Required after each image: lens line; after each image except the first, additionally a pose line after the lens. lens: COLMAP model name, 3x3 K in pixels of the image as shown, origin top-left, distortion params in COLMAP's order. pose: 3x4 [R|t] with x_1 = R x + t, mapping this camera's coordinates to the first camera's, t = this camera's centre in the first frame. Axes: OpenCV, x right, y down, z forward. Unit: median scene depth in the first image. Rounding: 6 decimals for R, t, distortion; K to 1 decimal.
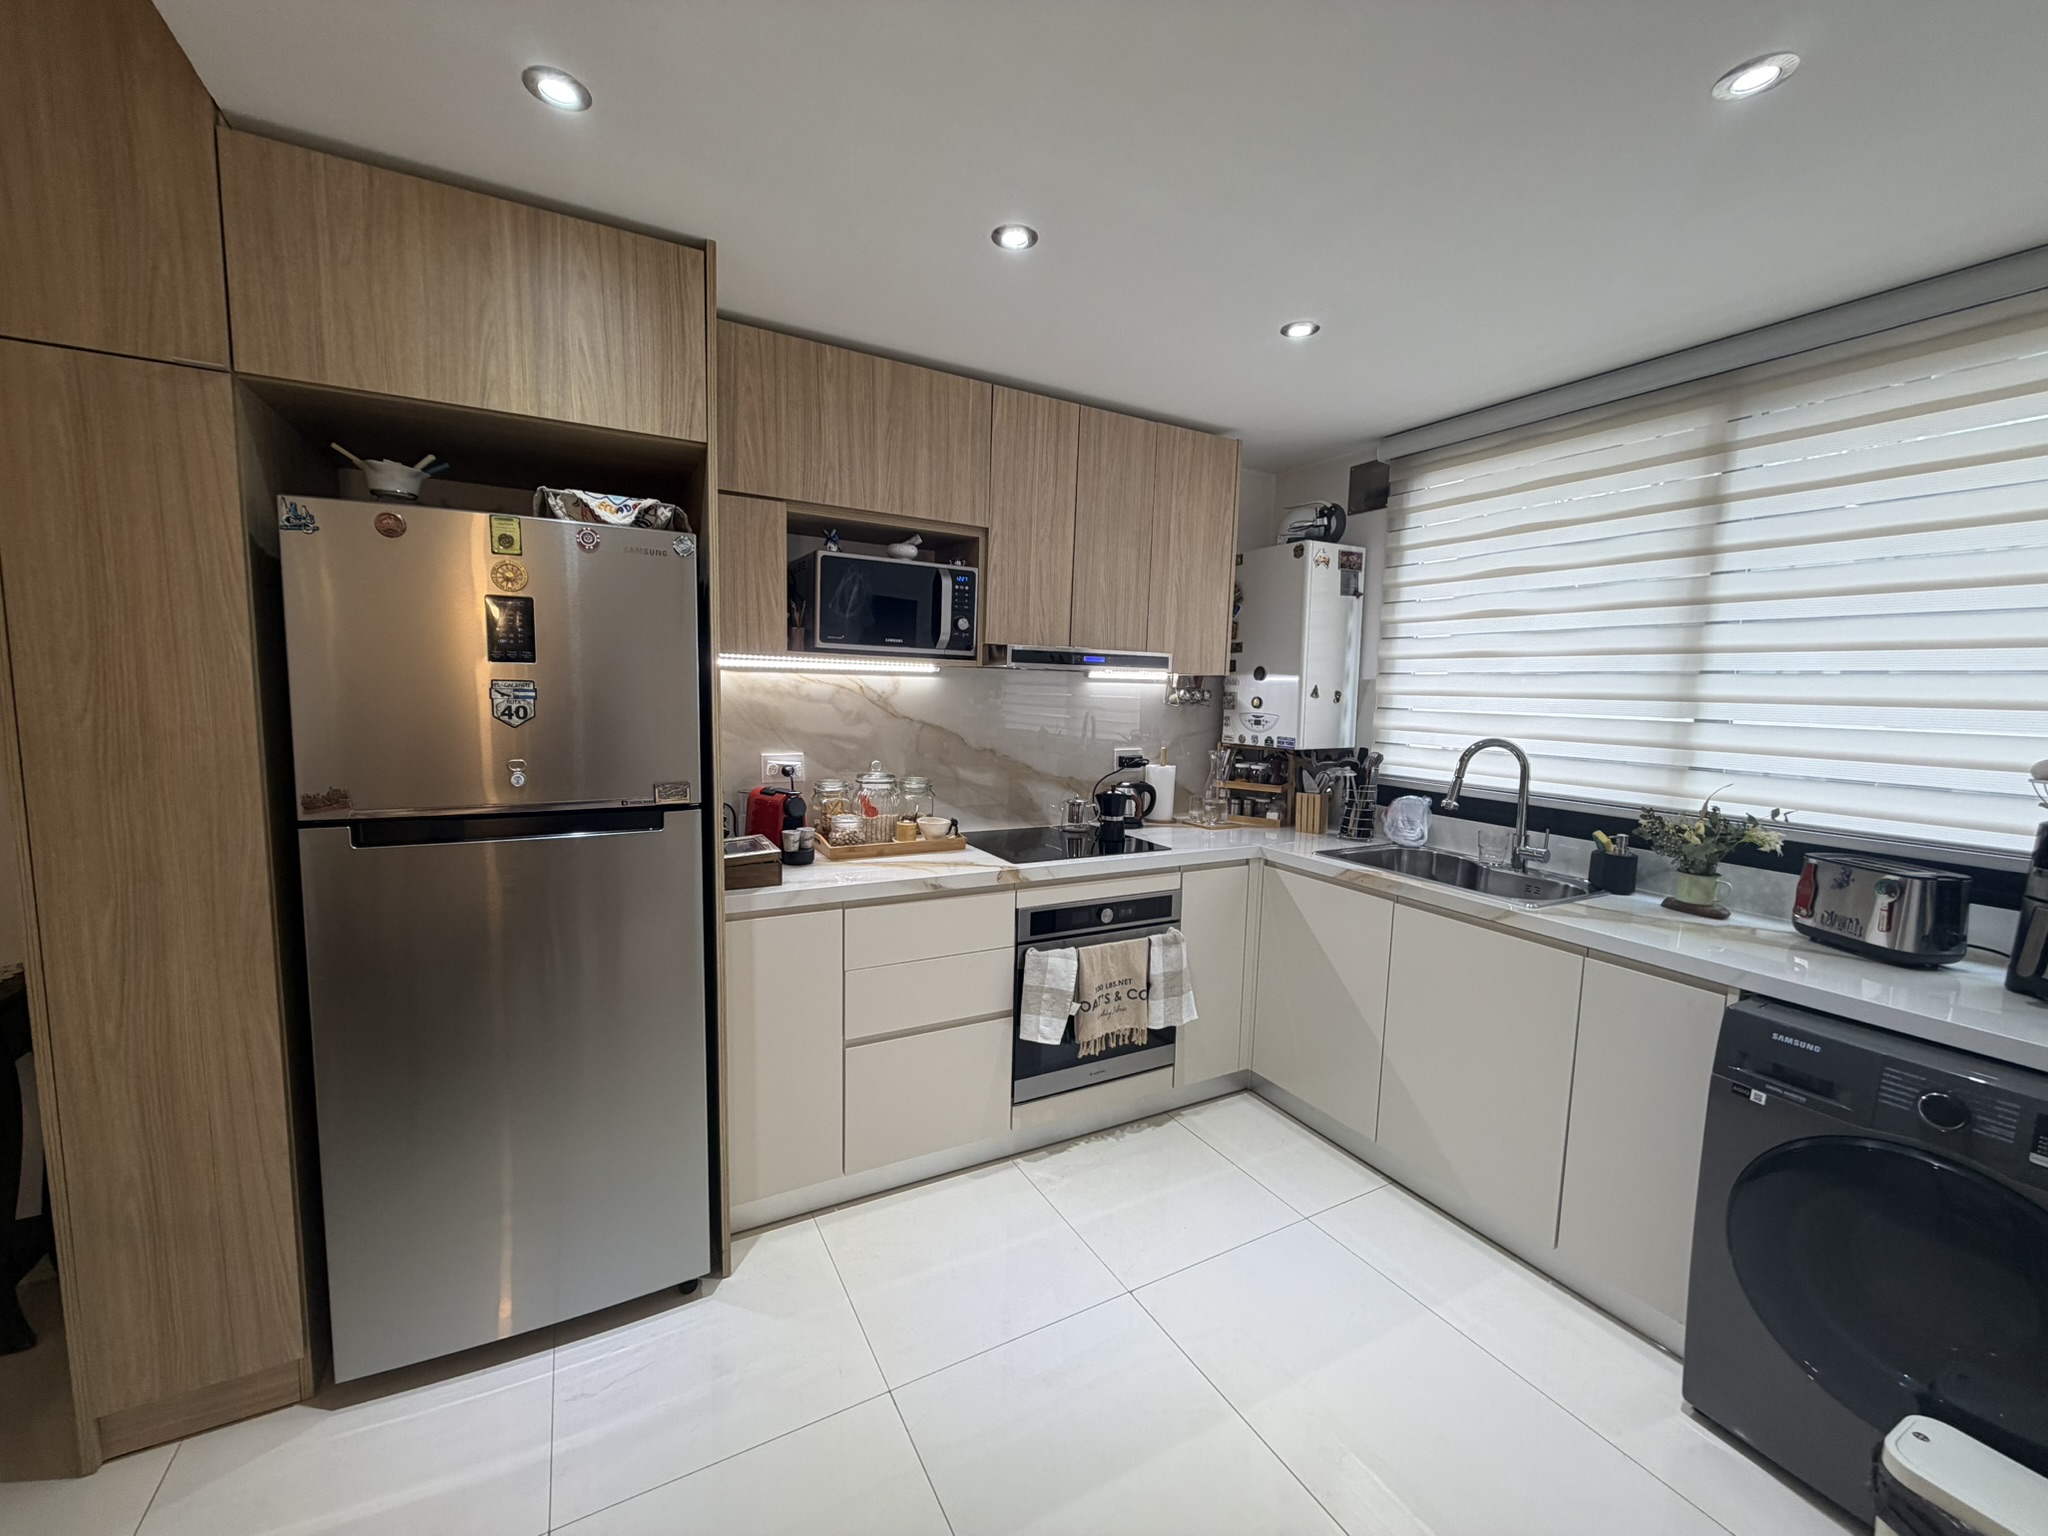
lens RADIAL K [[816.8, 0, 1022.4], [0, 816.8, 760.2], [0, 0, 1]] dist [-0.000616, 0.000132]
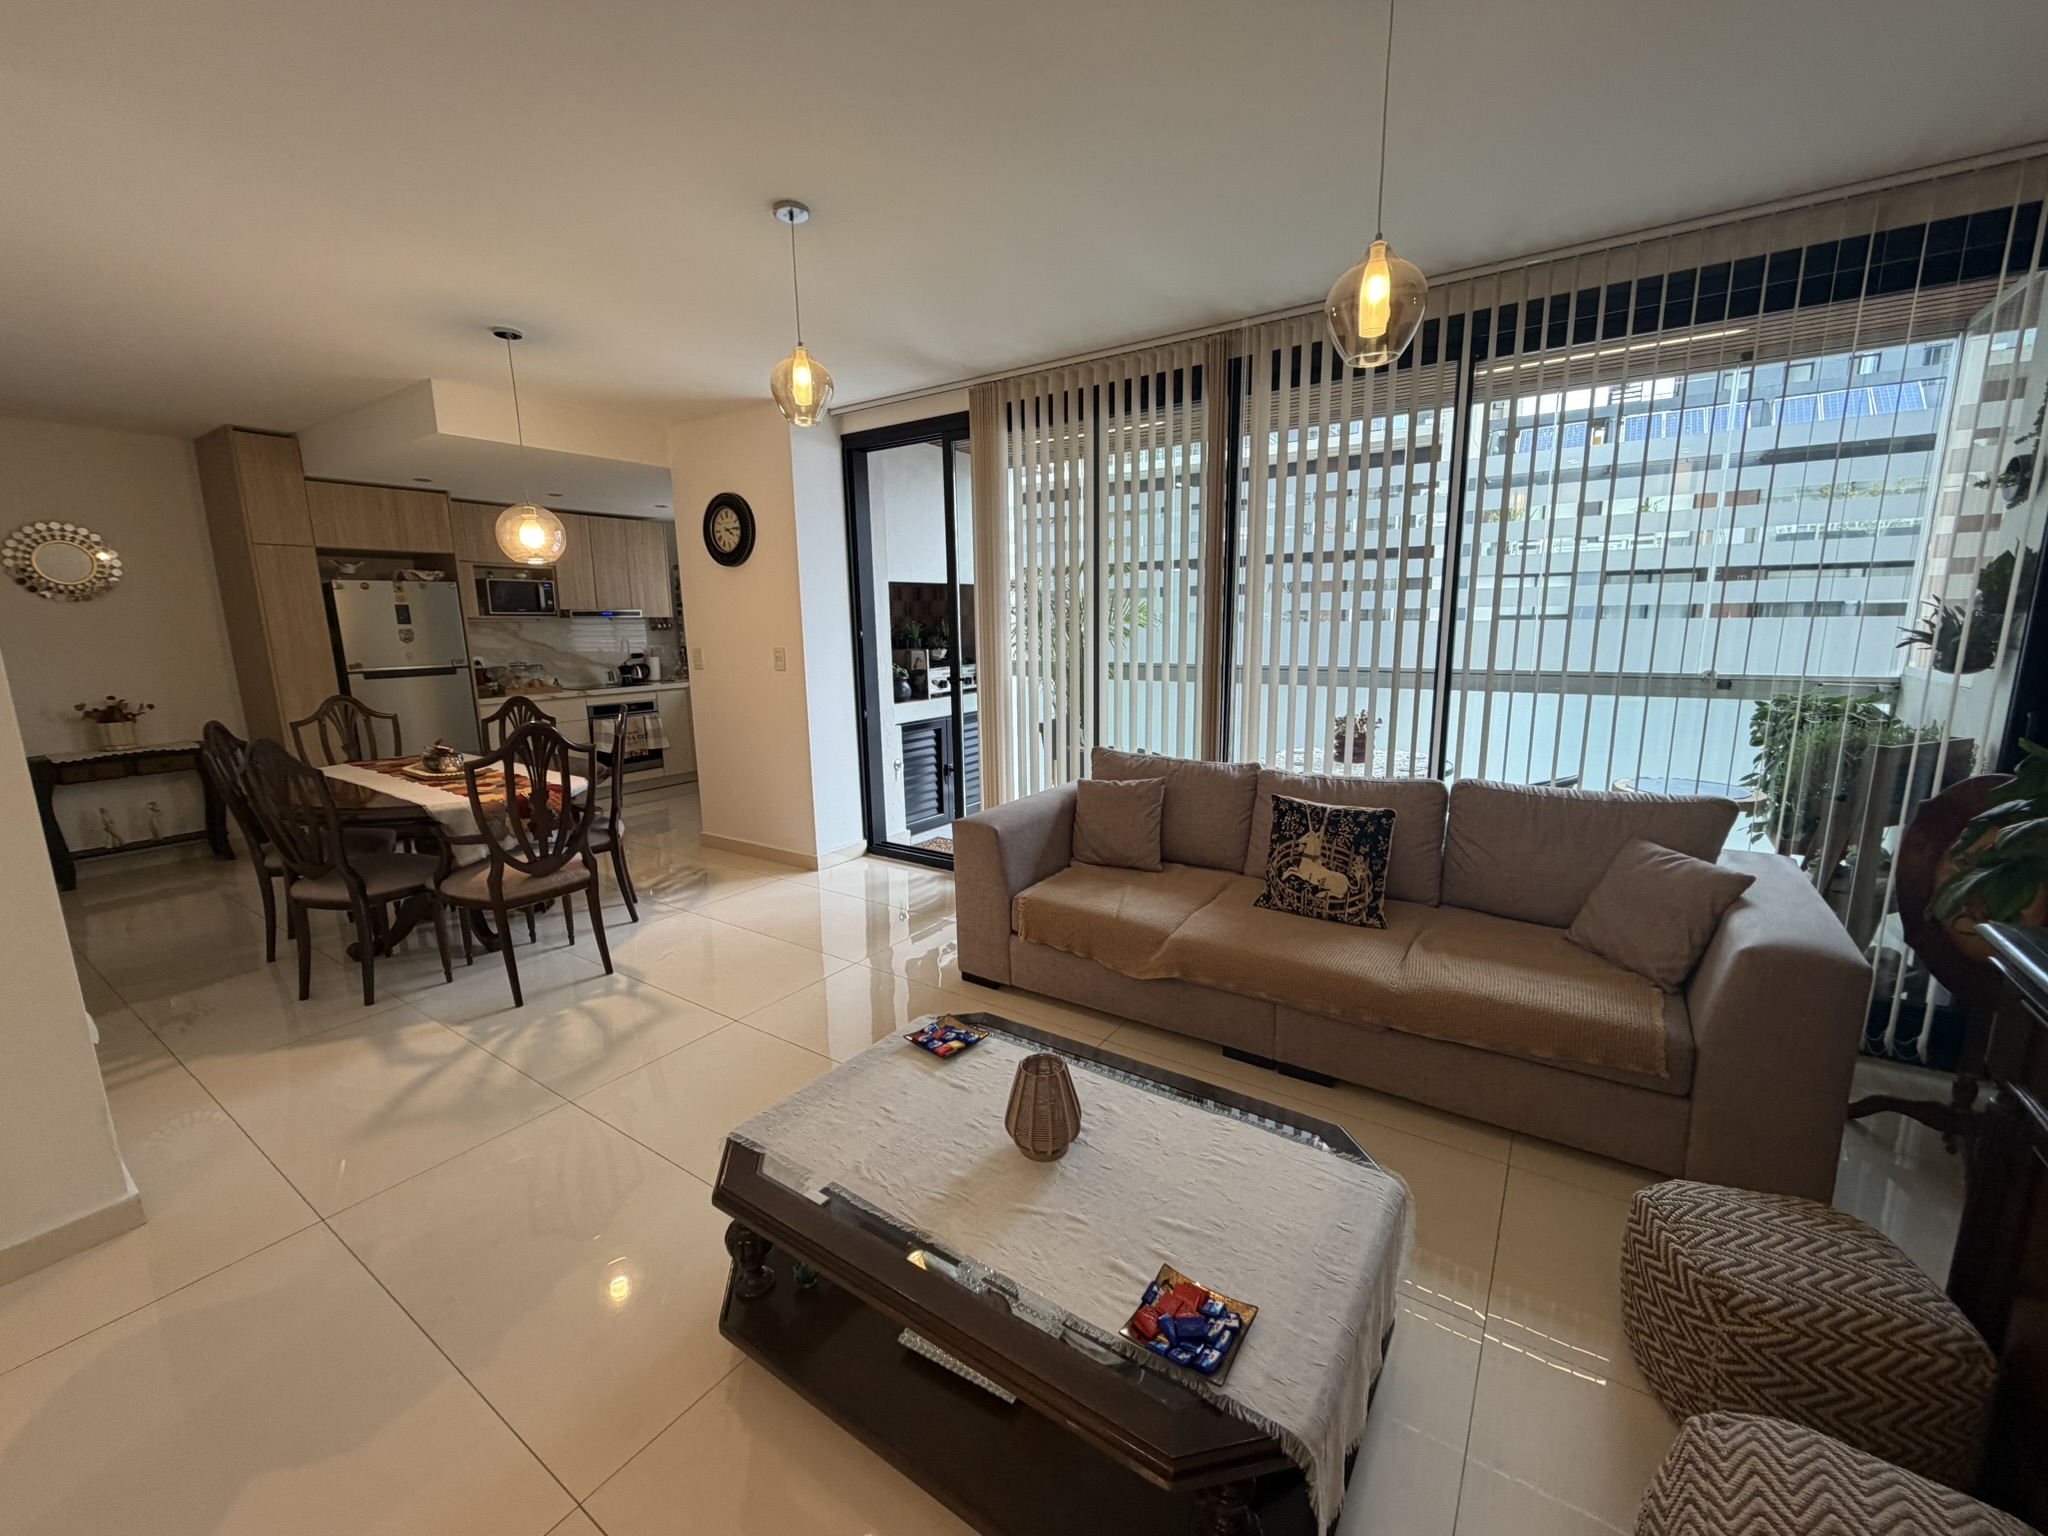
lens RADIAL K [[816.8, 0, 1022.6], [0, 816.8, 767.0], [0, 0, 1]] dist [-0.000616, 0.000132]
pose [[0.893058, -0.121818, 0.433137, 0.086382], [0.083264, 0.990769, 0.106974, 0.212842], [-0.442170, -0.059469, 0.894957, -2.148979]]
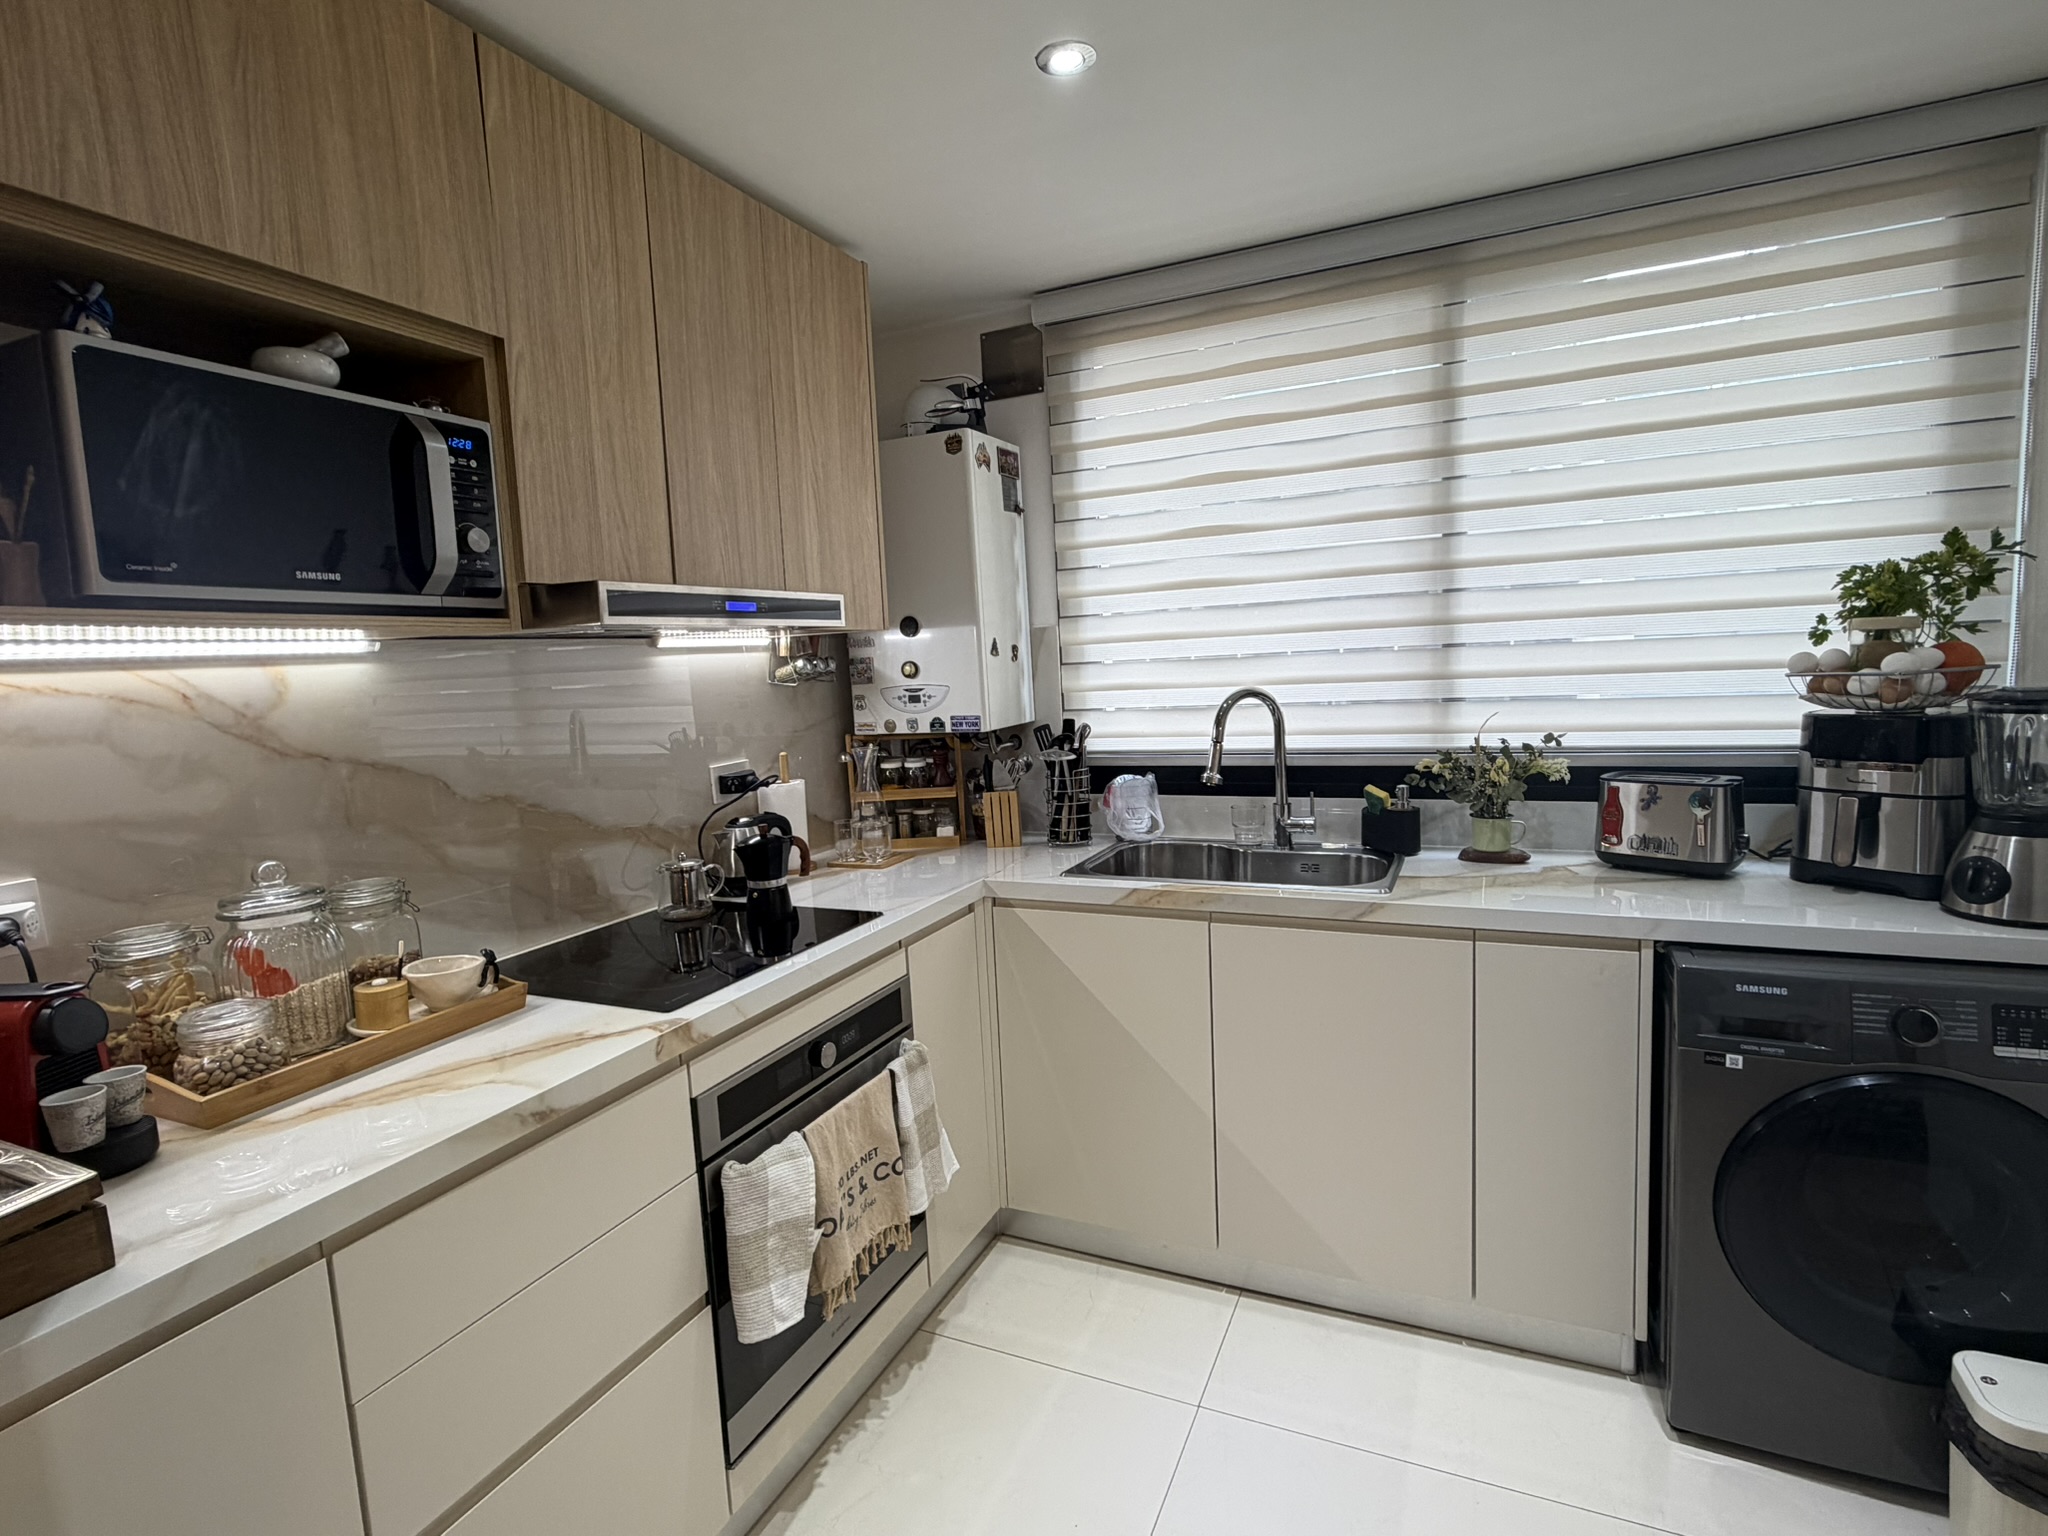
lens RADIAL K [[1010.0, 0, 1024.9], [0, 1010.0, 764.9], [0, 0, 1]] dist [0.001164, -0.001593]
pose [[0.797256, -0.129776, 0.589526, -0.182668], [0.124412, 0.990975, 0.049900, -0.029390], [-0.590682, 0.033561, 0.806207, 0.356708]]
